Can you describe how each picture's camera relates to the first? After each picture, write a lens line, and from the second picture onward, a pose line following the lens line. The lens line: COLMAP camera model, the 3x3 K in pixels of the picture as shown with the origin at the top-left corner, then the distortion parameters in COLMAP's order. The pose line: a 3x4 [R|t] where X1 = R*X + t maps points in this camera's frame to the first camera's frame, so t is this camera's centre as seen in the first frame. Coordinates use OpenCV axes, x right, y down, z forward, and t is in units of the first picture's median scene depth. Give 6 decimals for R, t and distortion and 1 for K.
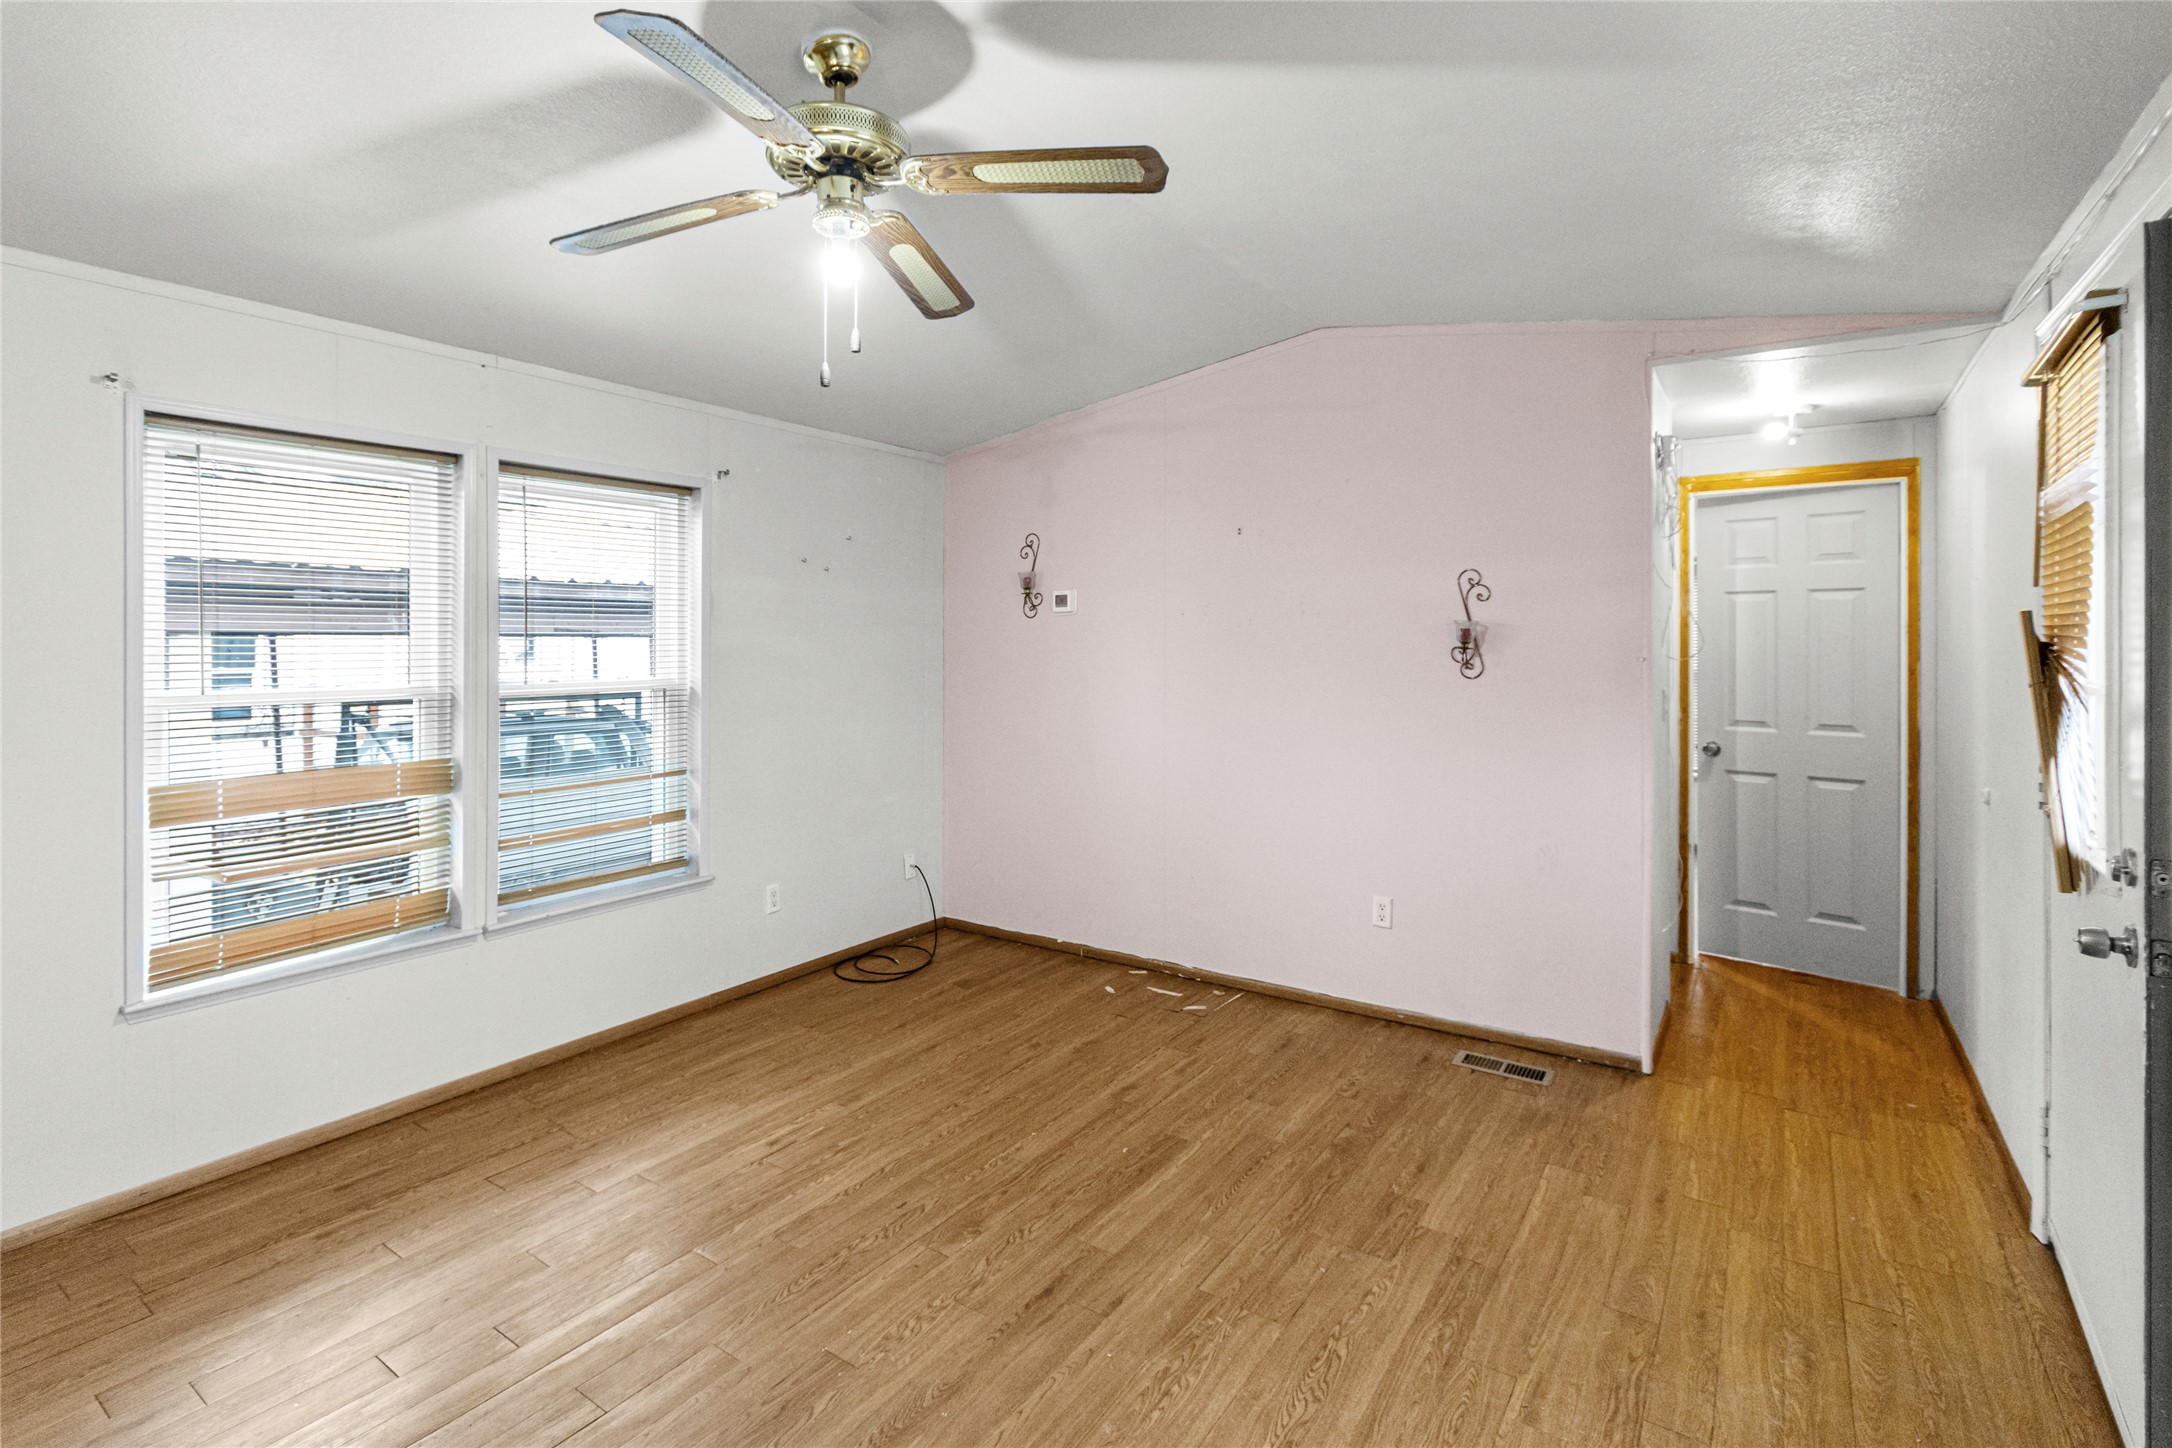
lens RADIAL K [[994.0, 0, 1059.6], [0, 994.0, 637.5], [0, 0, 1]] dist [0.013598, -0.008293]
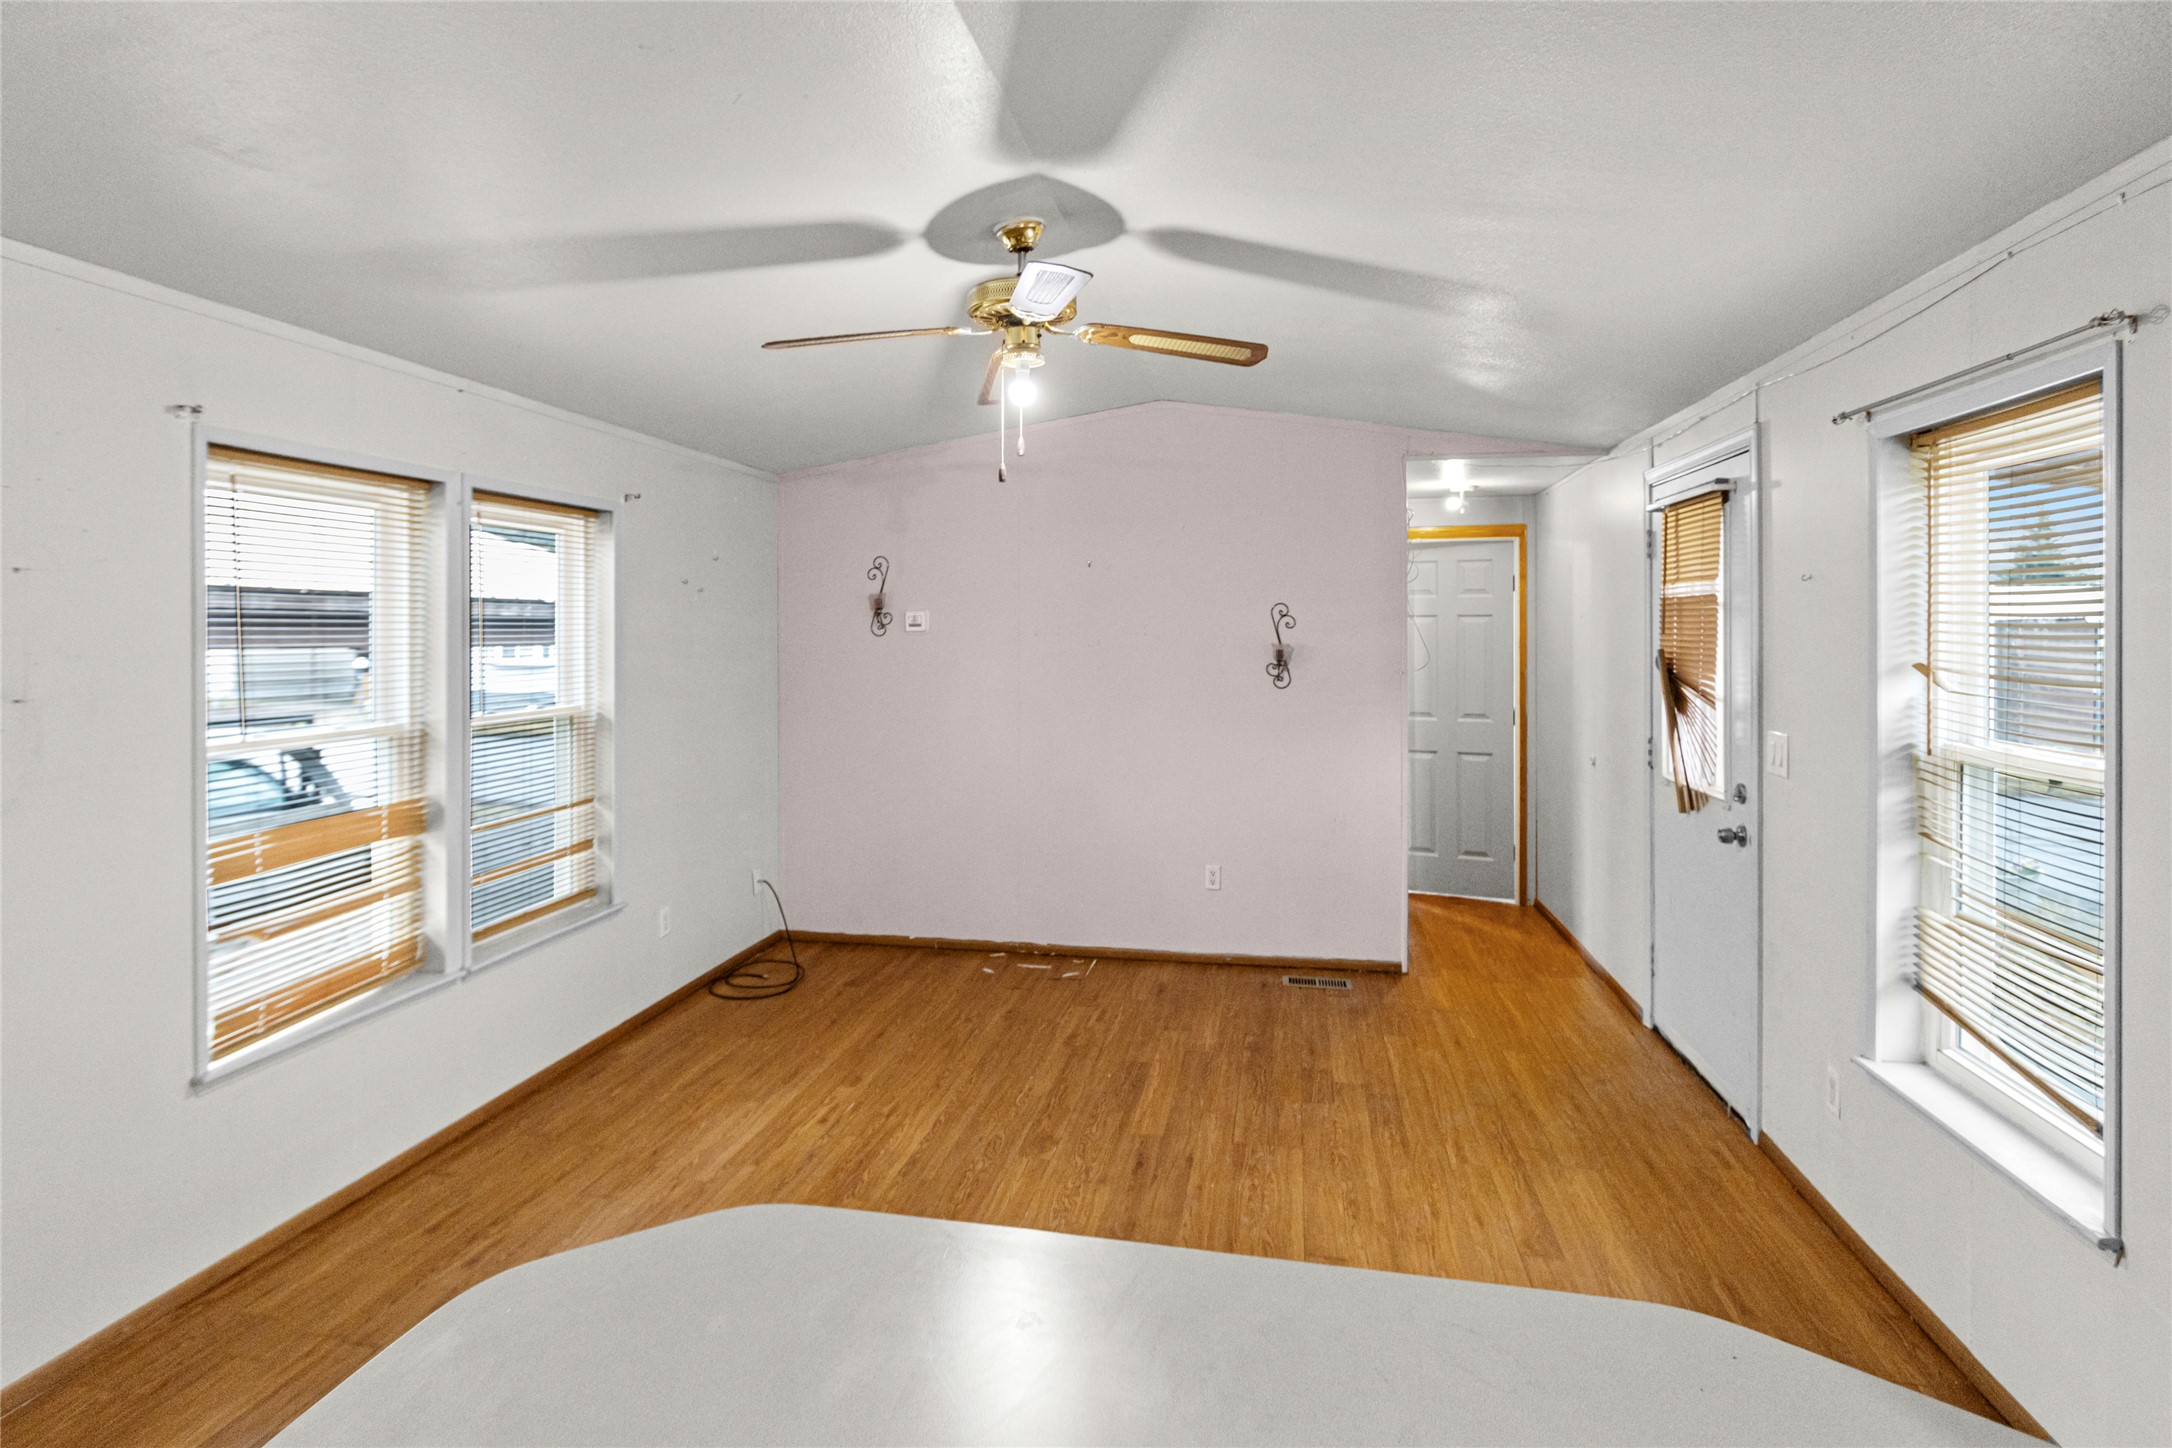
lens RADIAL K [[1092.7, 0, 1041.2], [0, 1092.7, 626.3], [0, 0, 1]] dist [0.001216, -0.000905]
pose [[0.920726, 0.000070, 0.390210, -0.475397], [0.000526, 0.999999, -0.001420, -0.041656], [-0.390210, 0.001513, 0.920725, -0.199968]]
